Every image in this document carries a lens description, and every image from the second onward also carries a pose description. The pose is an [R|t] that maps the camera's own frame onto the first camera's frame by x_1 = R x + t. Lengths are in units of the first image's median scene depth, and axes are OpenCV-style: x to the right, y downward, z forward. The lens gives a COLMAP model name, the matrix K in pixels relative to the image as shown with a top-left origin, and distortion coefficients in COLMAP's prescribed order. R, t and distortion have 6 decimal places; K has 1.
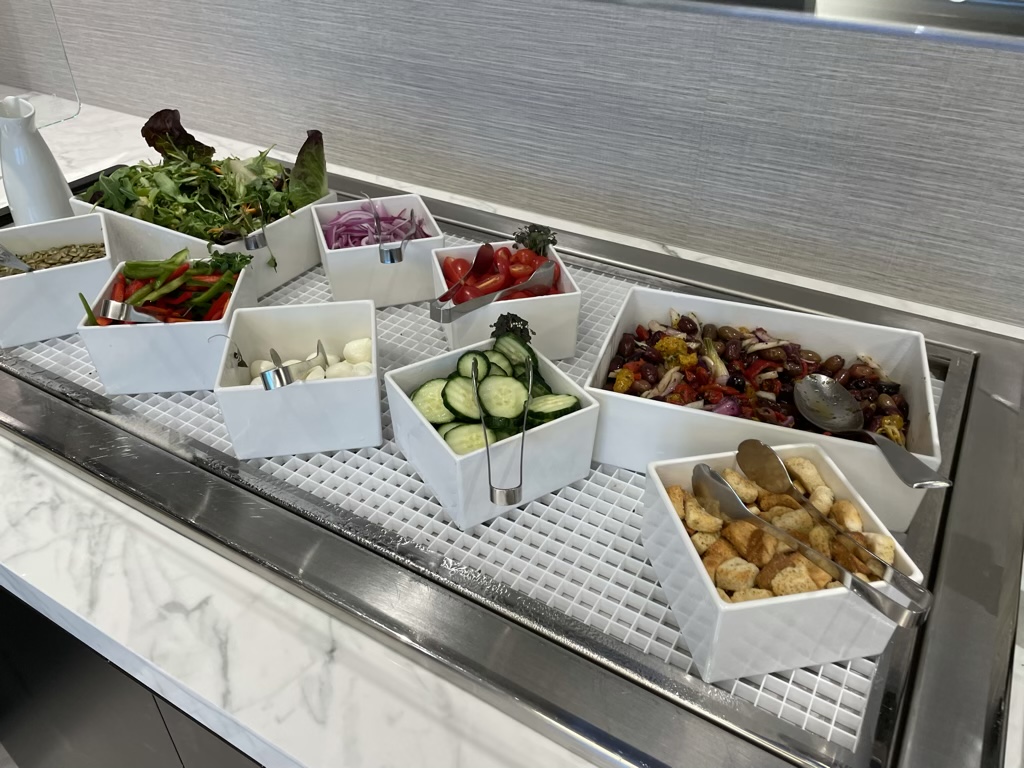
lens RADIAL K [[794.5, 0, 480.0], [0, 794.5, 389.6], [0, 0, 1]] dist [0.083857, -0.114591]
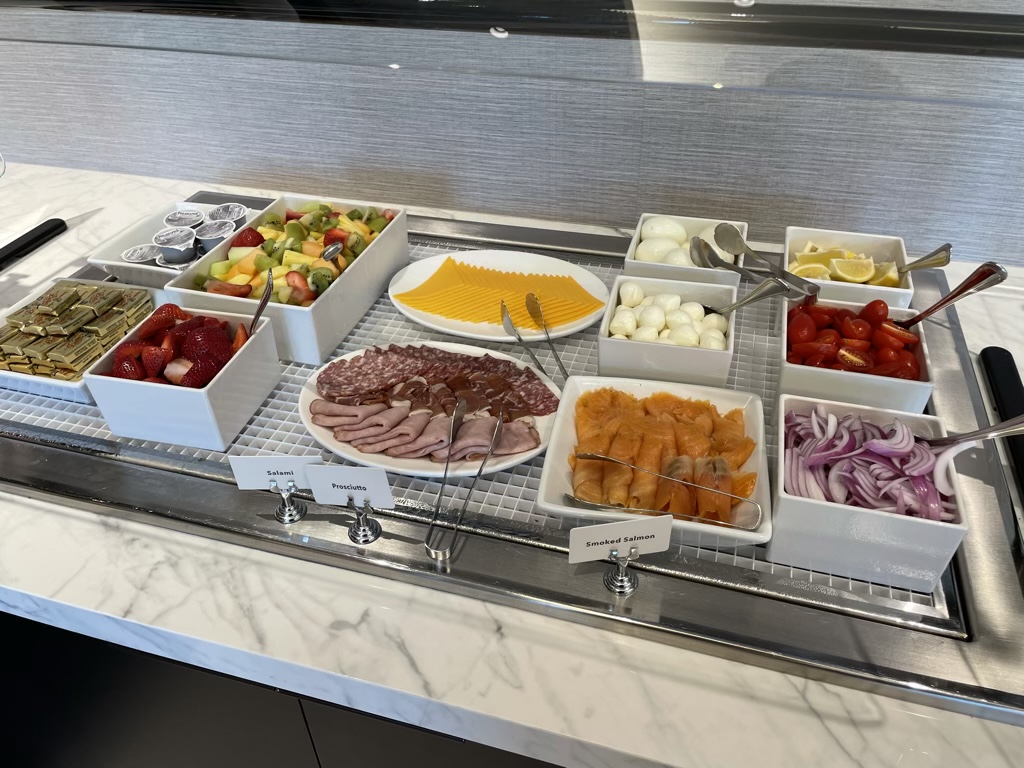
lens RADIAL K [[794.5, 0, 480.0], [0, 794.5, 389.6], [0, 0, 1]] dist [0.083857, -0.114591]
pose [[0.966557, -0.173833, 0.188547, -0.223086], [0.169309, 0.984752, 0.039968, -0.038070], [-0.192620, -0.006709, 0.981251, -0.071902]]
